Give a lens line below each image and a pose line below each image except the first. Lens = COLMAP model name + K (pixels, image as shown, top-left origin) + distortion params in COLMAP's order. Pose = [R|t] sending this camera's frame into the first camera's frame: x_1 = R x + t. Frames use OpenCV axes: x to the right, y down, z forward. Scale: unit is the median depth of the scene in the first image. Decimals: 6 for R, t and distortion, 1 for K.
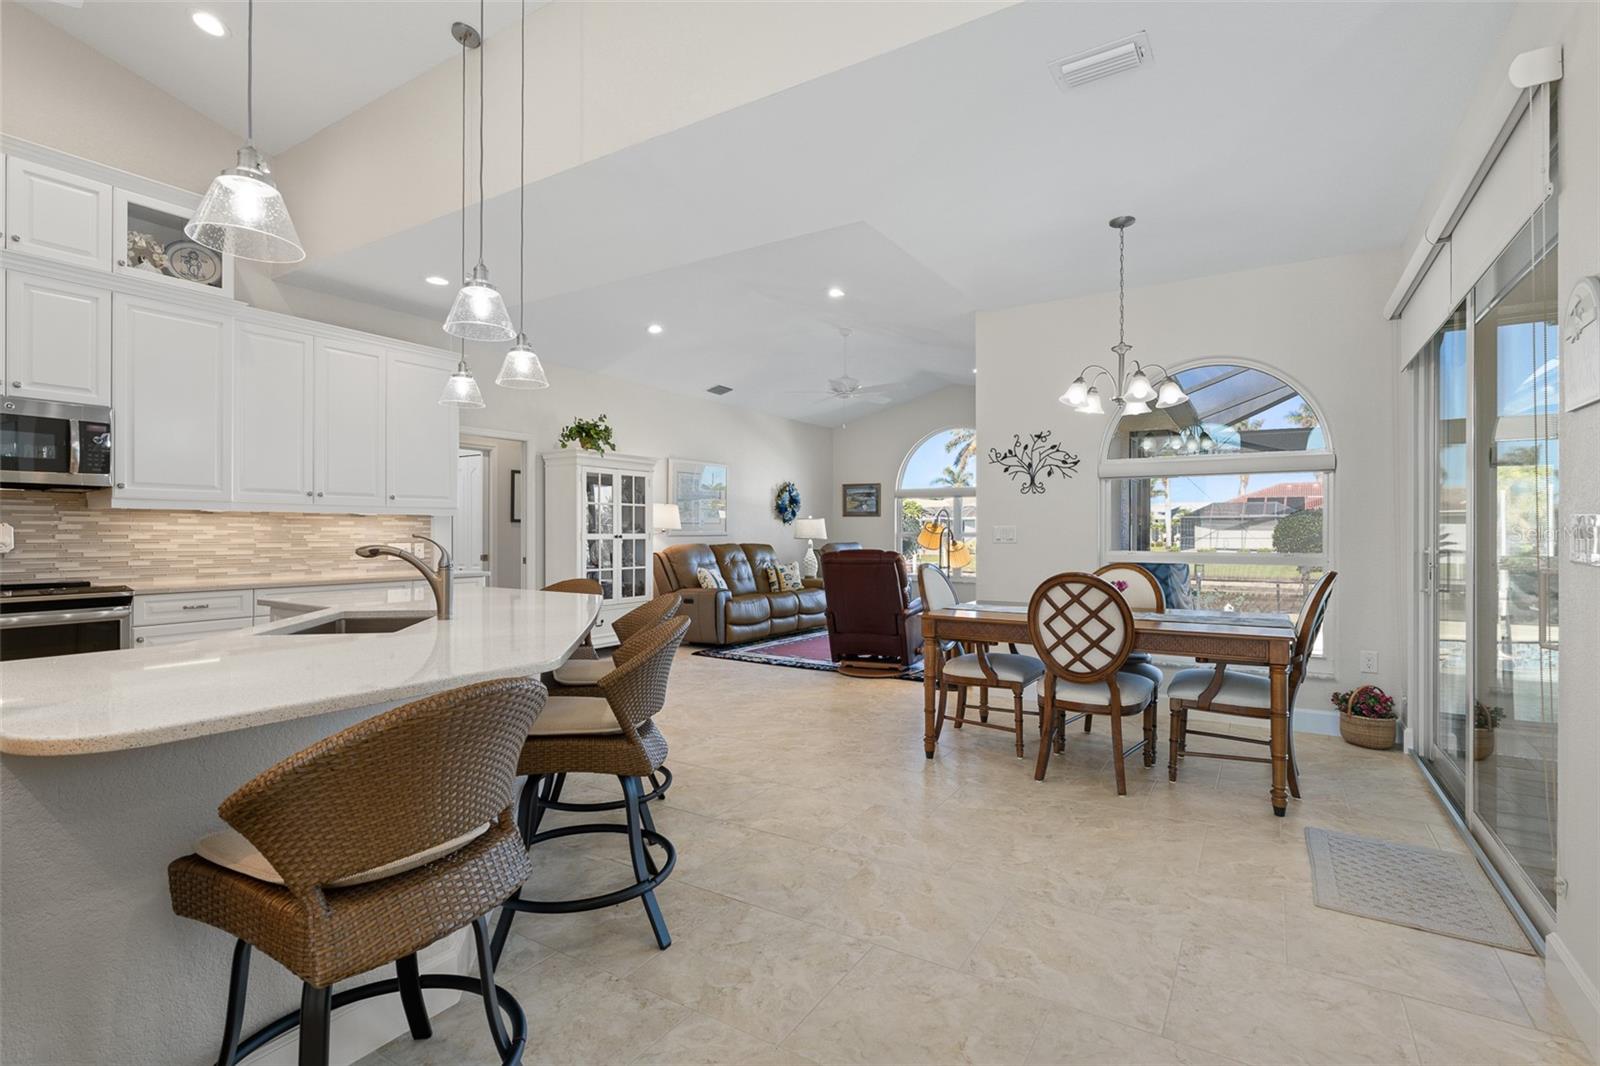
lens RADIAL K [[746.6, 0, 803.4], [0, 746.6, 534.1], [0, 0, 1]] dist [-0.003017, 0.000502]
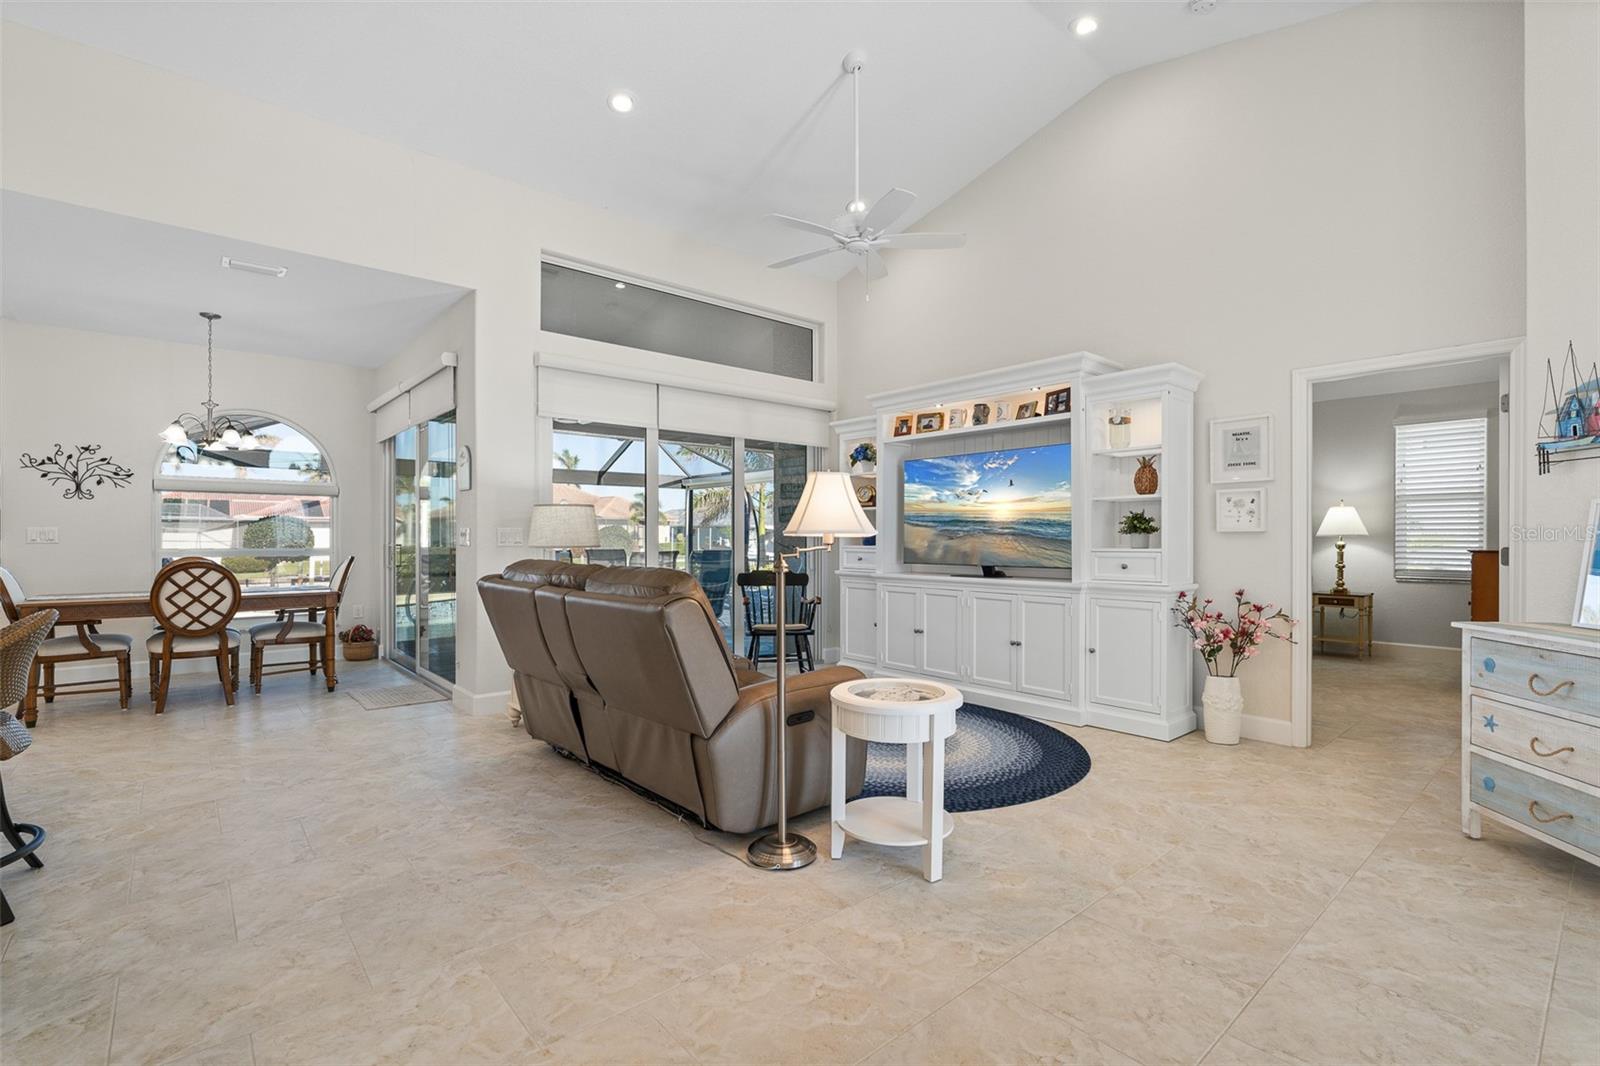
lens RADIAL K [[729.6, 0, 802.7], [0, 729.6, 536.3], [0, 0, 1]] dist [-0.004621, 0.000278]
pose [[0.294878, -0.000018, 0.955535, -0.470840], [0.000950, 1.000000, -0.000274, 0.003226], [-0.955534, 0.000988, 0.294878, -0.404363]]
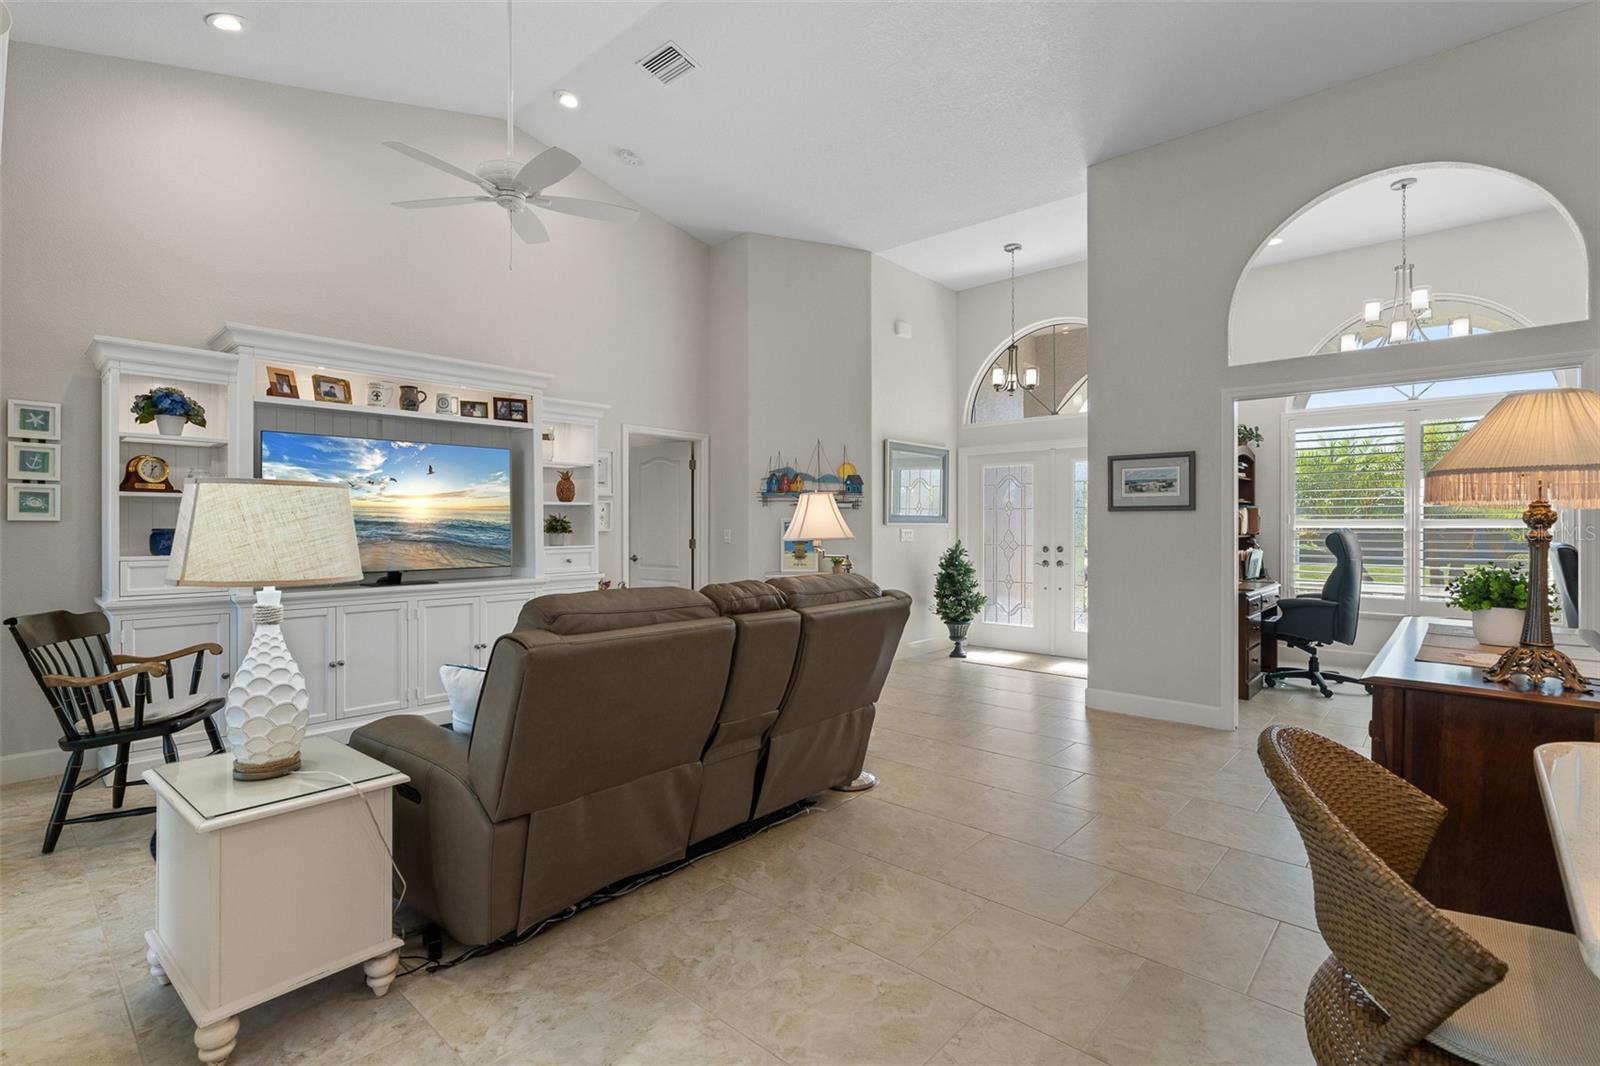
lens RADIAL K [[729.6, 0, 802.6], [0, 729.6, 534.6], [0, 0, 1]] dist [-0.004621, 0.000278]
pose [[-0.985501, -0.002160, 0.169658, -0.003603], [0.000258, 0.999899, 0.014232, -0.016562], [-0.169672, 0.014070, -0.985400, 0.552617]]
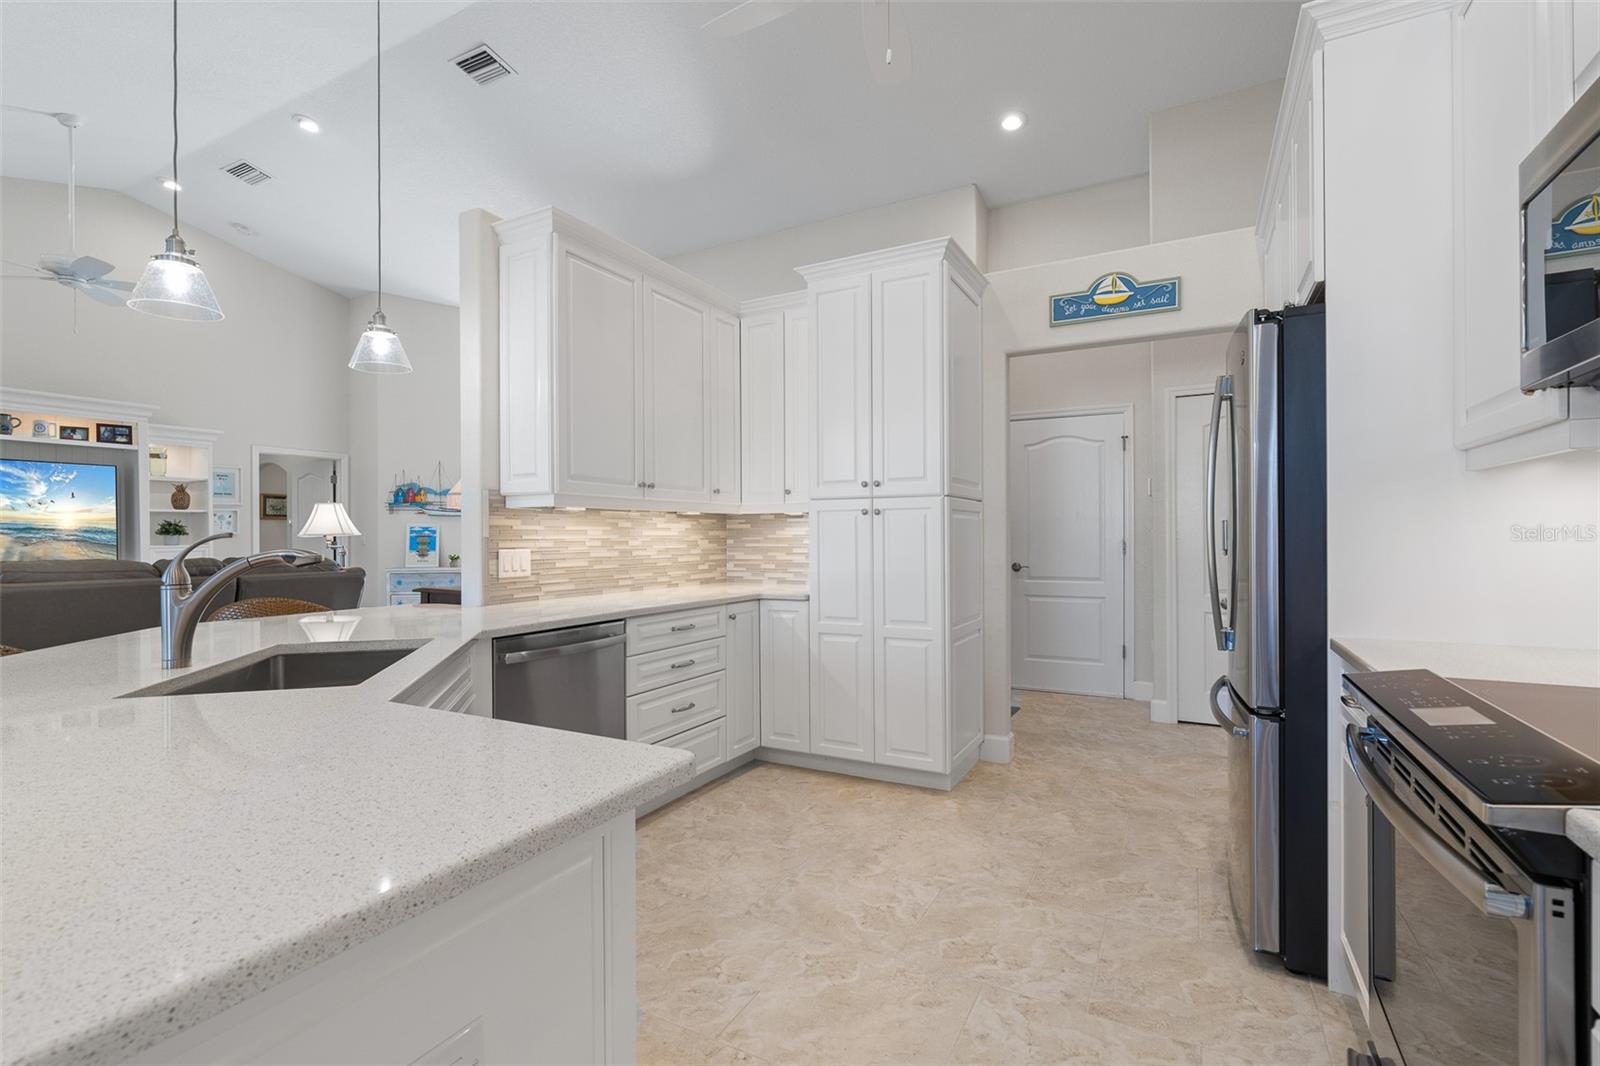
lens RADIAL K [[729.6, 0, 806.3], [0, 729.6, 536.5], [0, 0, 1]] dist [-0.004621, 0.000278]
pose [[-0.997985, 0.004301, -0.063307, -0.559925], [0.004206, 0.999990, 0.001647, 0.002289], [0.063313, 0.001378, -0.997993, 0.950501]]
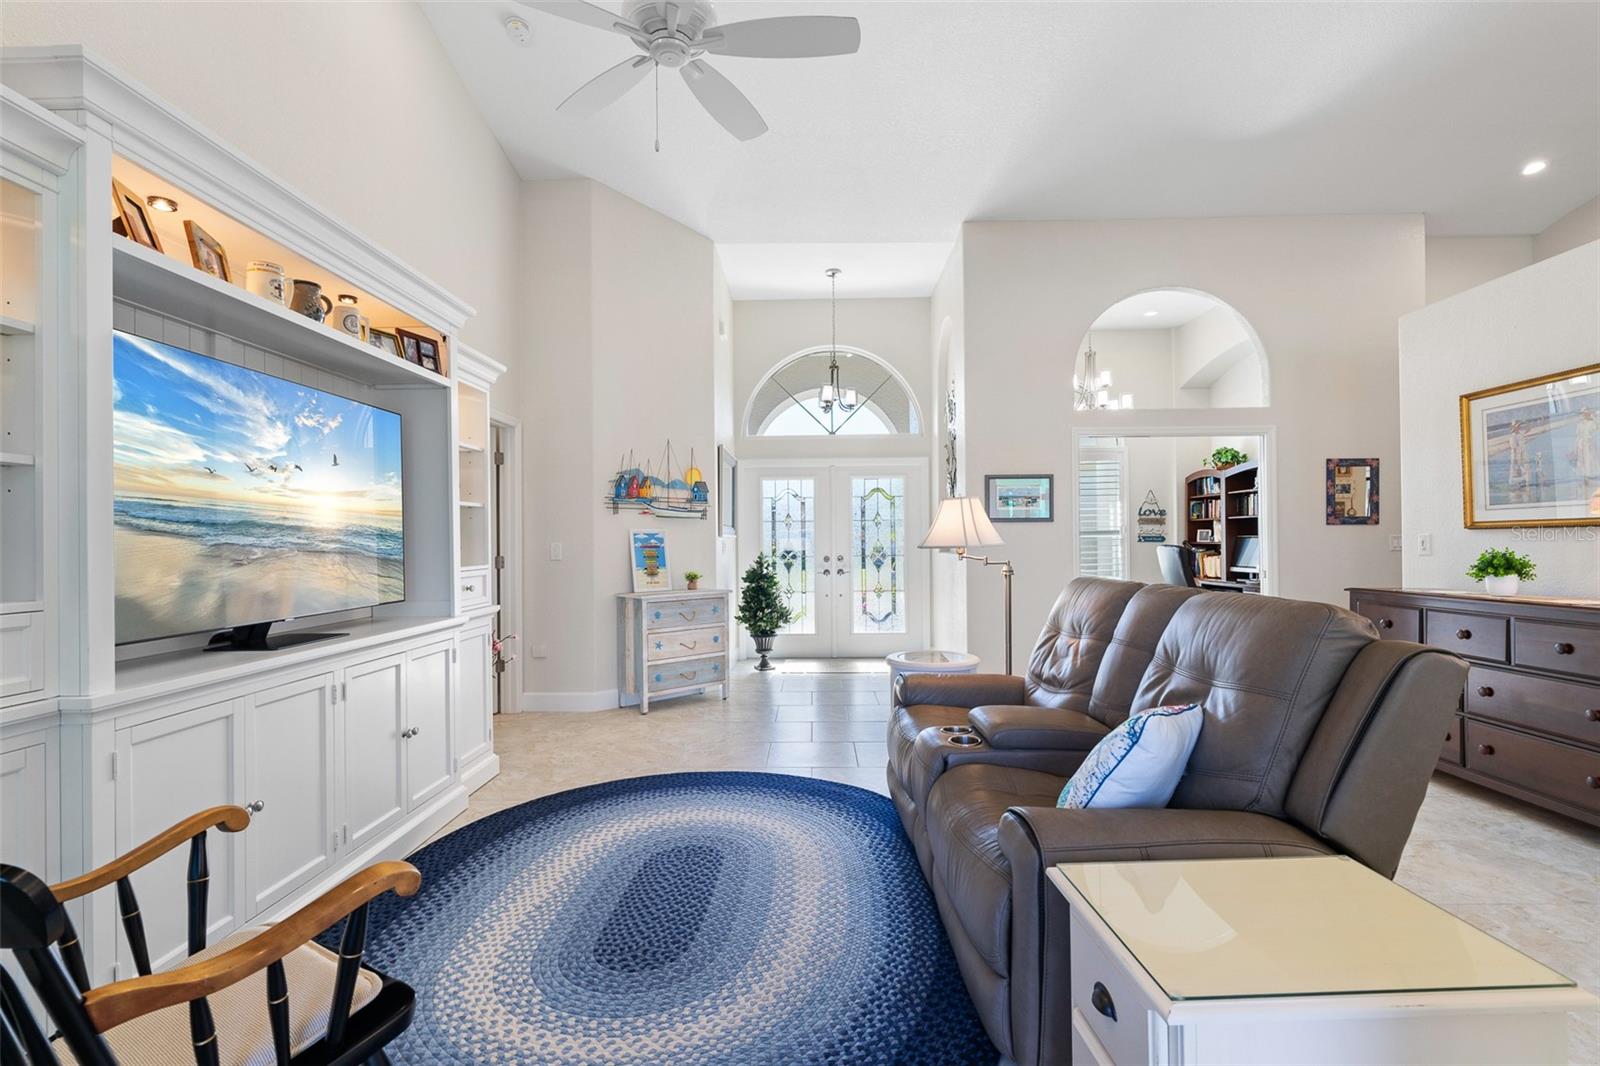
lens RADIAL K [[729.6, 0, 796.9], [0, 729.6, 535.0], [0, 0, 1]] dist [-0.004621, 0.000278]
pose [[-0.859463, 0.003359, -0.511188, 0.653799], [0.008494, 0.999934, -0.007710, -0.006382], [0.511128, -0.010969, -0.859435, 0.324280]]
